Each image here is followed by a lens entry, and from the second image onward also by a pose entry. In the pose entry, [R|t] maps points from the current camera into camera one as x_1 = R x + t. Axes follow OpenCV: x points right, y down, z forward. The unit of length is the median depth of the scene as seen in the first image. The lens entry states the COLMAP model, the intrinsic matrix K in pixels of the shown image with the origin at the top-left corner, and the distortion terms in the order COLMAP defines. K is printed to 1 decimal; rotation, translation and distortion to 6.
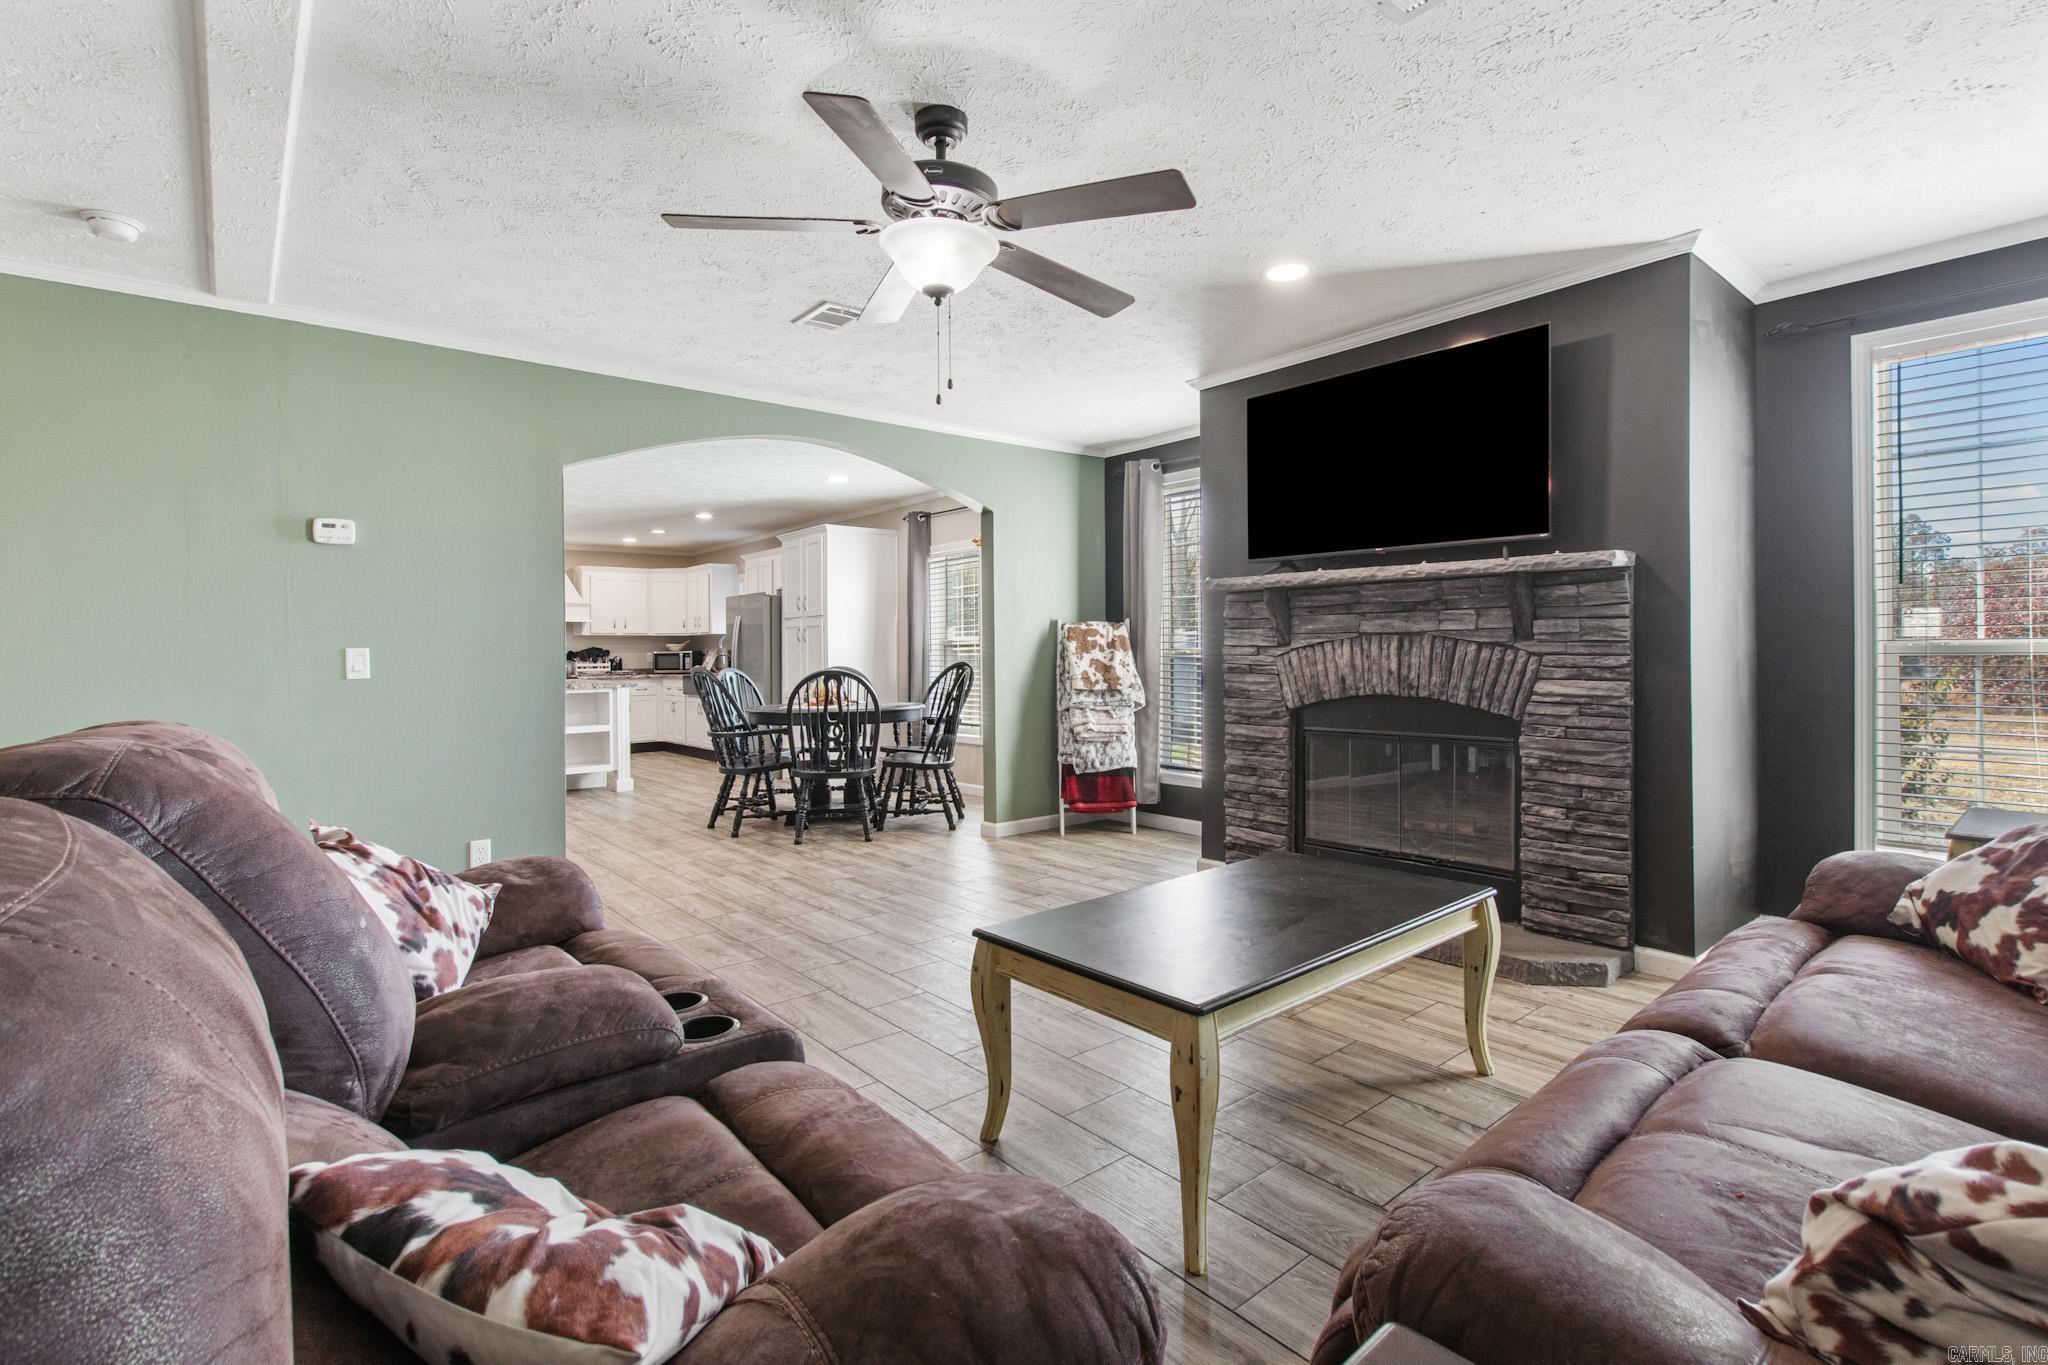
lens RADIAL K [[963.6, 0, 1028.6], [0, 963.6, 660.4], [0, 0, 1]] dist [0.000155, 0.000079]
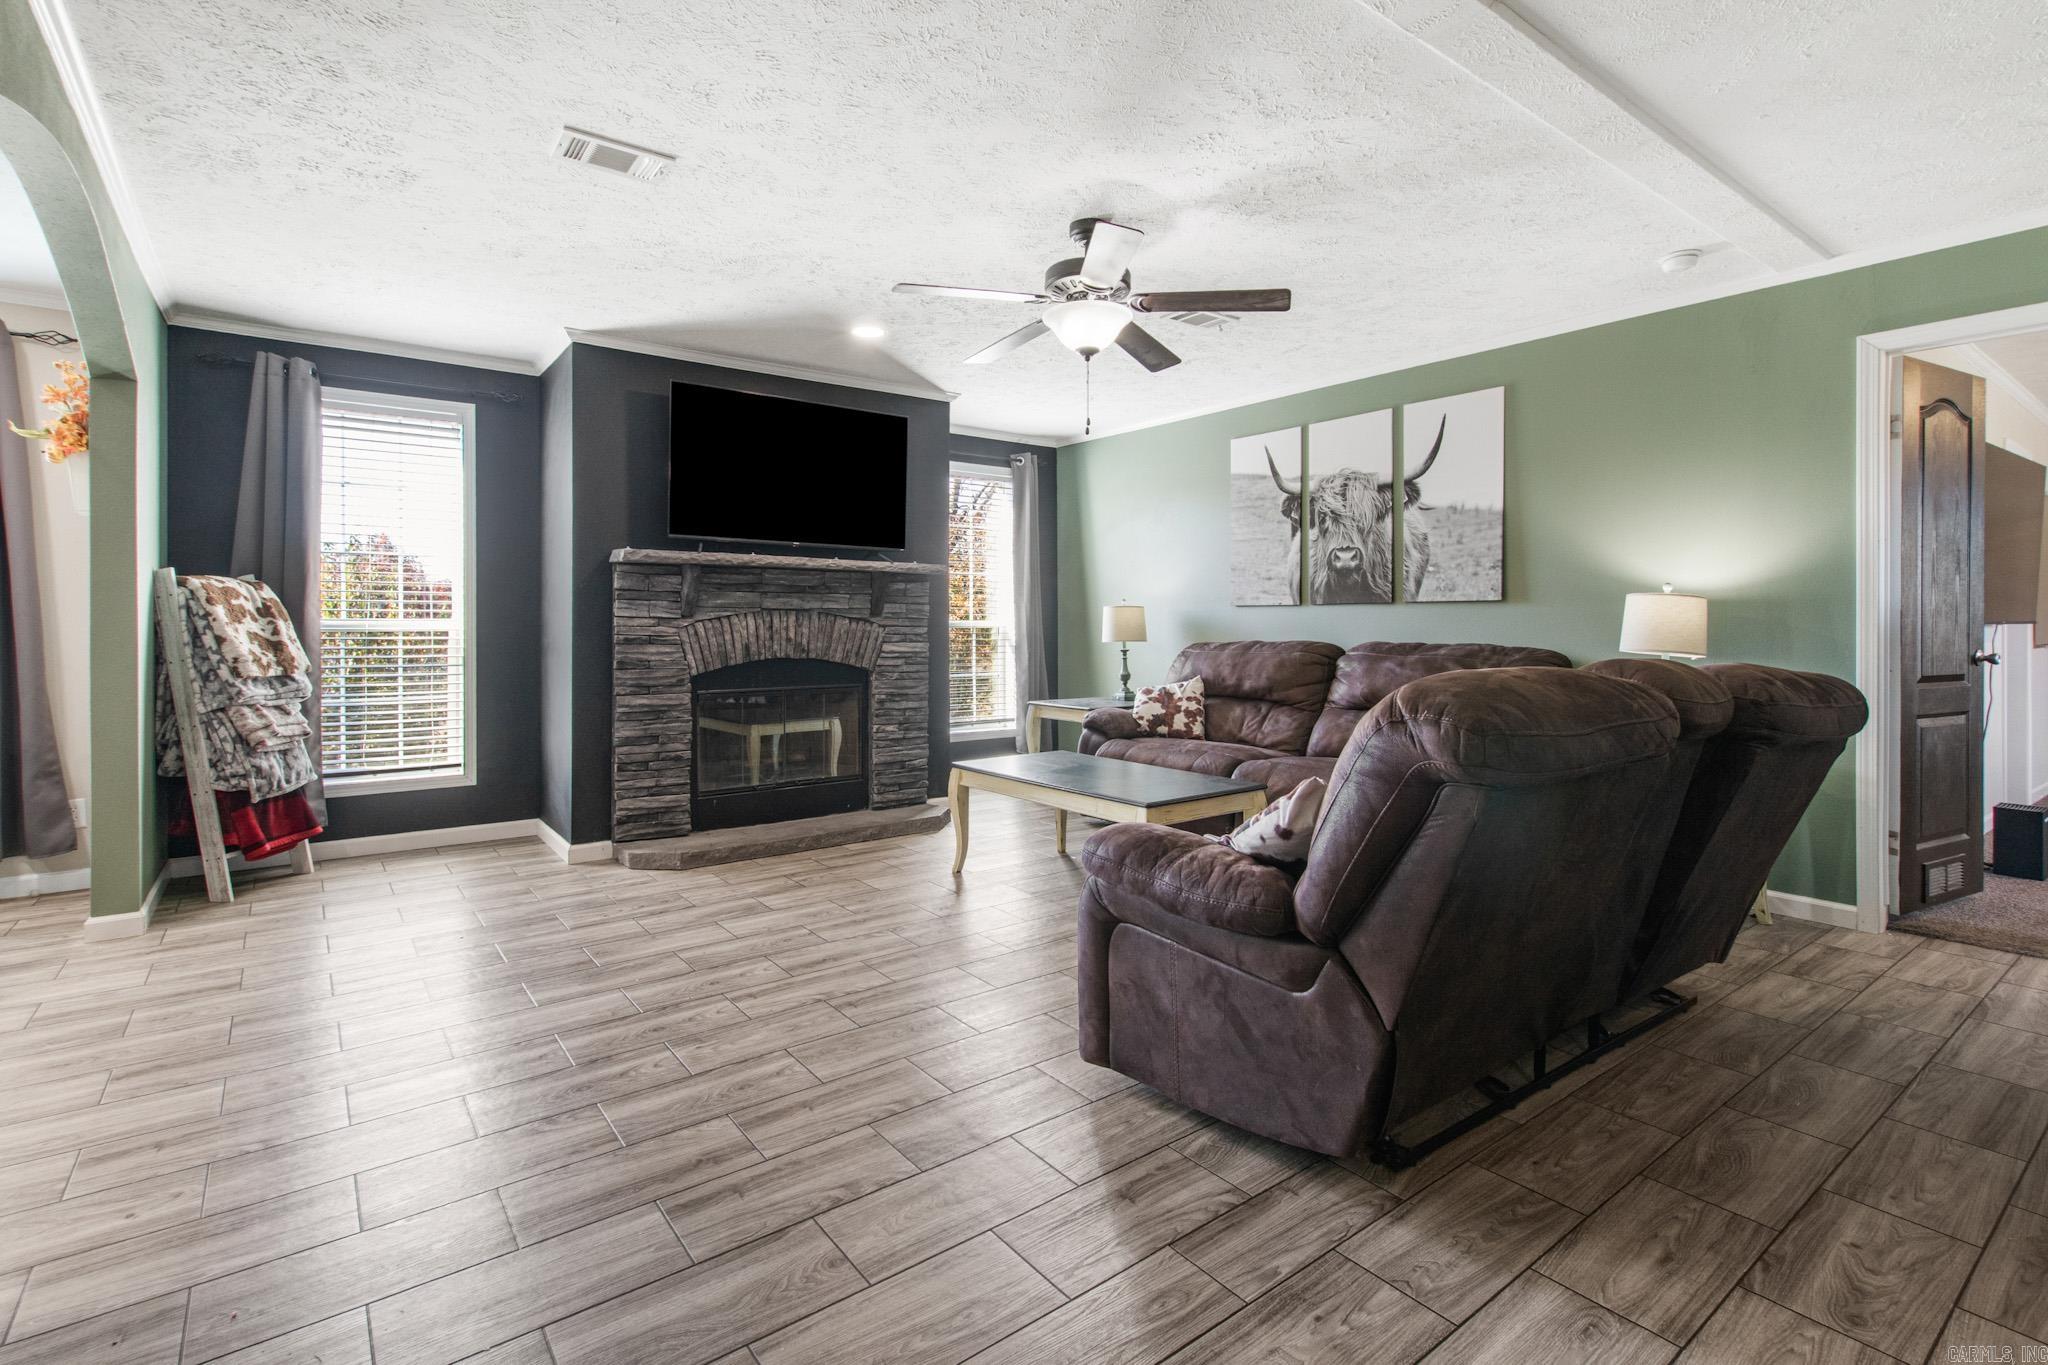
lens RADIAL K [[968.2, 0, 1024.0], [0, 968.2, 630.3], [0, 0, 1]] dist [-0.000696, -0.000045]
pose [[0.039583, 0.003542, 0.999210, -0.856126], [0.008829, 0.999953, -0.003895, 0.006937], [-0.999177, 0.008976, 0.039550, 0.616864]]
